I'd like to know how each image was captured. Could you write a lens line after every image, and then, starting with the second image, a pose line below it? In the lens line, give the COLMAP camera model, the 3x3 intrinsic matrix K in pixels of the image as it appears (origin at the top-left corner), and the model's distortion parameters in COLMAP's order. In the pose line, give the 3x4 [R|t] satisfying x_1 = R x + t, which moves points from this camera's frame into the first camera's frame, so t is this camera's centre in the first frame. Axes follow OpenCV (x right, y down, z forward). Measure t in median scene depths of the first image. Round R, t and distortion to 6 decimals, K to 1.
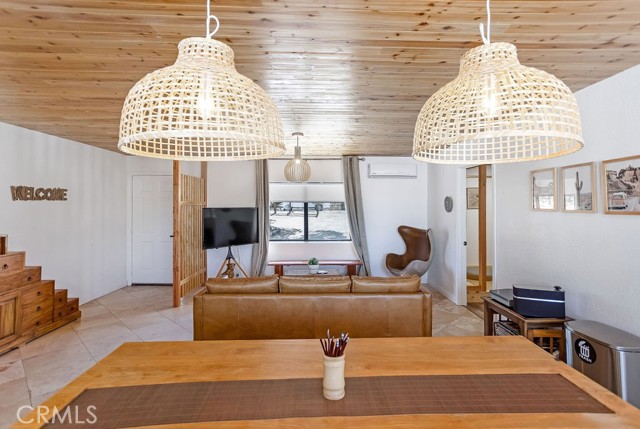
lens RADIAL K [[315.9, 0, 325.6], [0, 315.9, 201.9], [0, 0, 1]] dist [-0.006327, 0.009334]
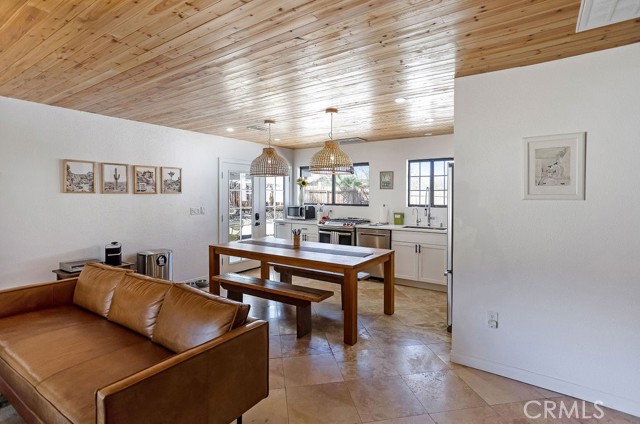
lens RADIAL K [[315.9, 0, 340.0], [0, 315.9, 196.9], [0, 0, 1]] dist [-0.006327, 0.009334]
pose [[-0.814674, -0.007238, 0.579874, -0.745048], [-0.011121, 0.999933, -0.003143, 0.030186], [-0.579813, -0.009009, -0.814700, 1.144161]]
